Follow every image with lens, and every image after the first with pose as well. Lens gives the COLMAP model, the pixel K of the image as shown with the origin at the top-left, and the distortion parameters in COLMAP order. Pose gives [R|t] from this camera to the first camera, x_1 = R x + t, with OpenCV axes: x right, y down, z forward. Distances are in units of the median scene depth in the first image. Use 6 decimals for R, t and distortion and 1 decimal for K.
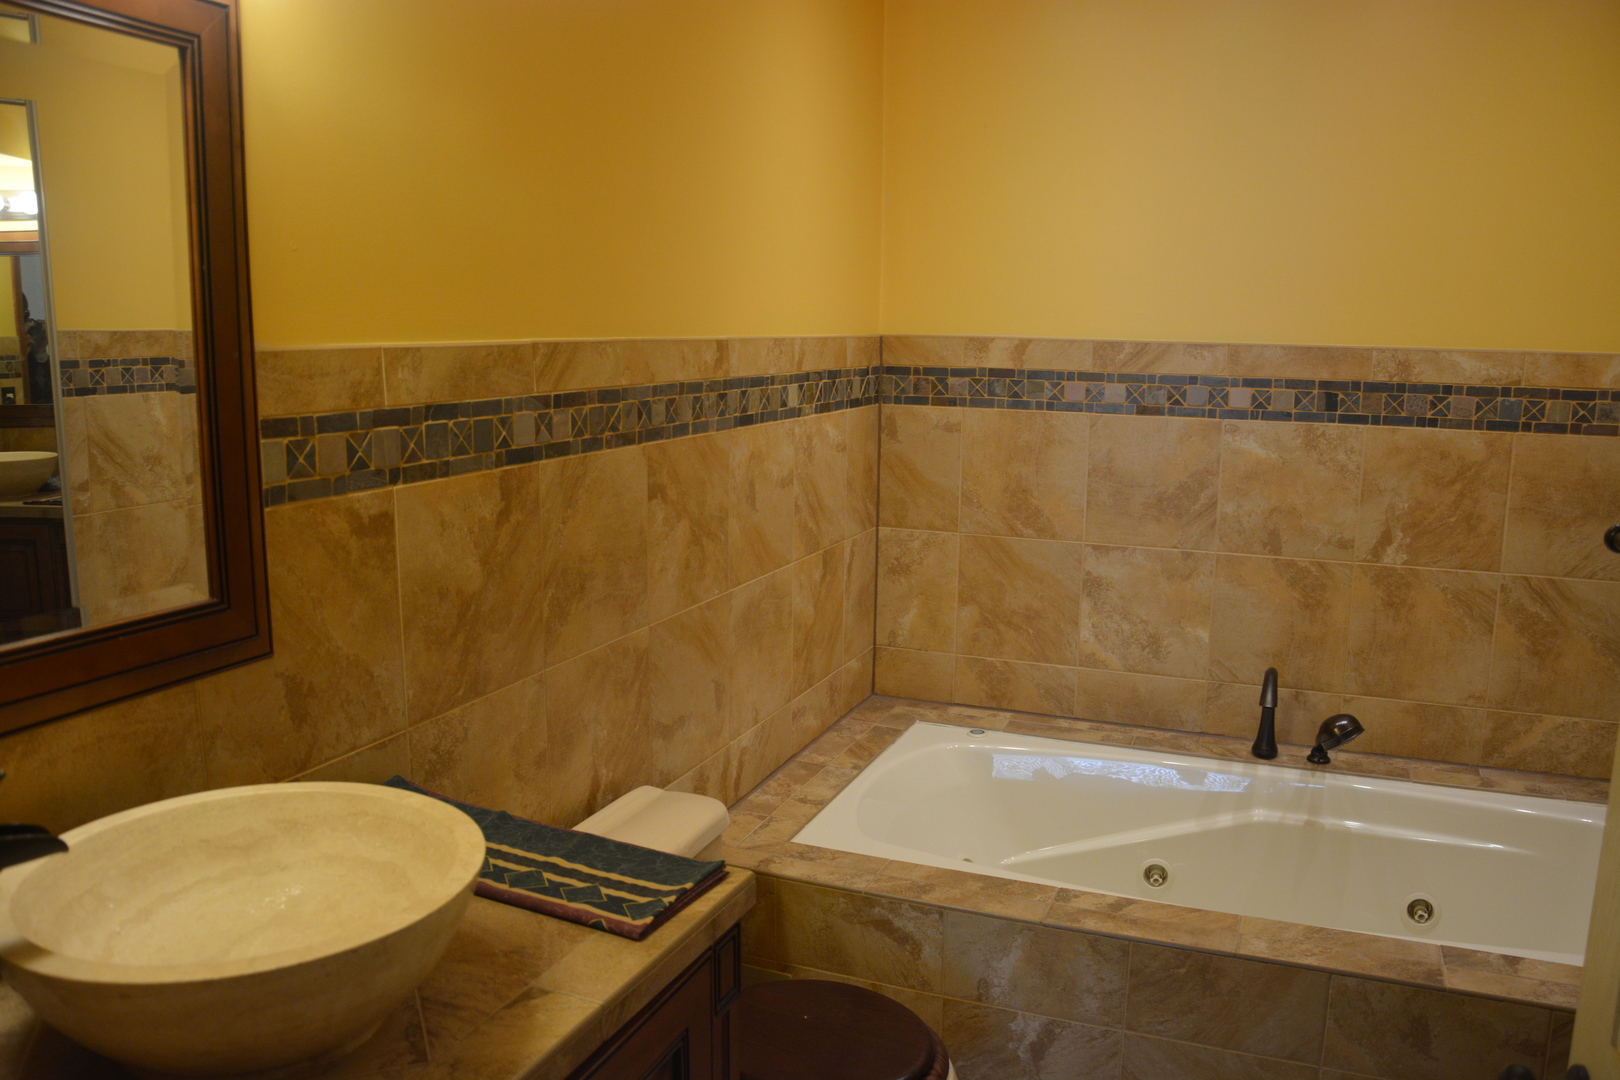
lens RADIAL K [[1250.9, 0, 779.2], [0, 1250.9, 559.2], [0, 0, 1]] dist [-0.156906, 0.104755]
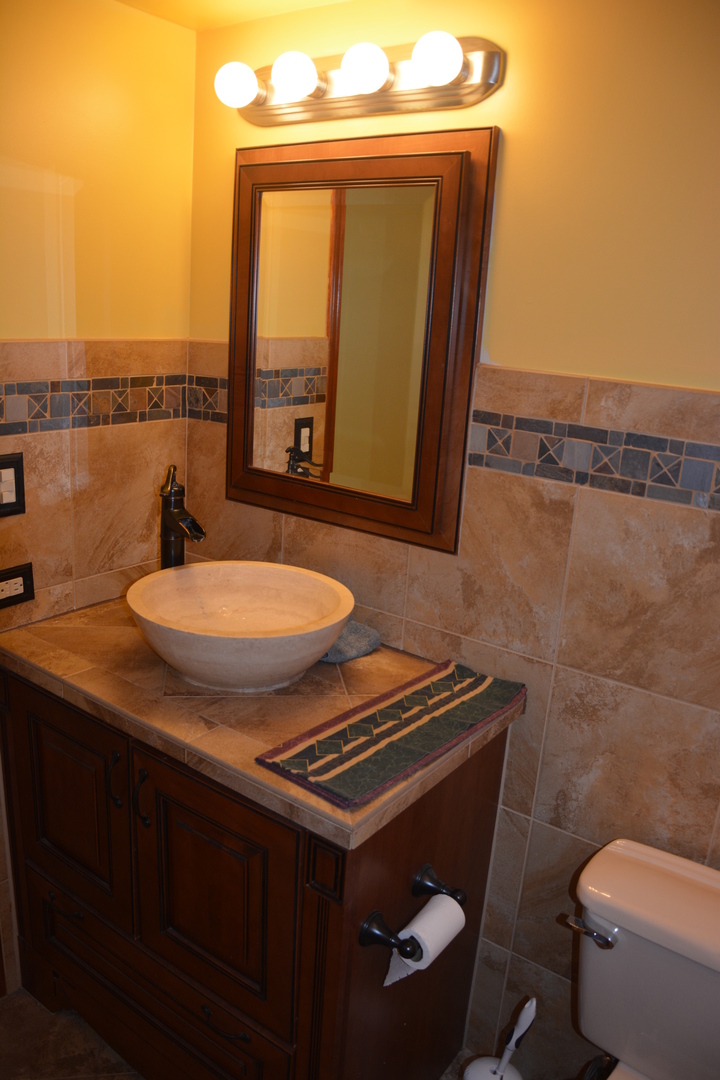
lens RADIAL K [[834.0, 0, 358.7], [0, 834.0, 546.2], [0, 0, 1]] dist [-0.156906, 0.104755]
pose [[-0.208940, 0.253413, -0.944524, 0.505473], [-0.236265, 0.924149, 0.300211, -0.180819], [0.948959, 0.285884, -0.133220, 0.798059]]
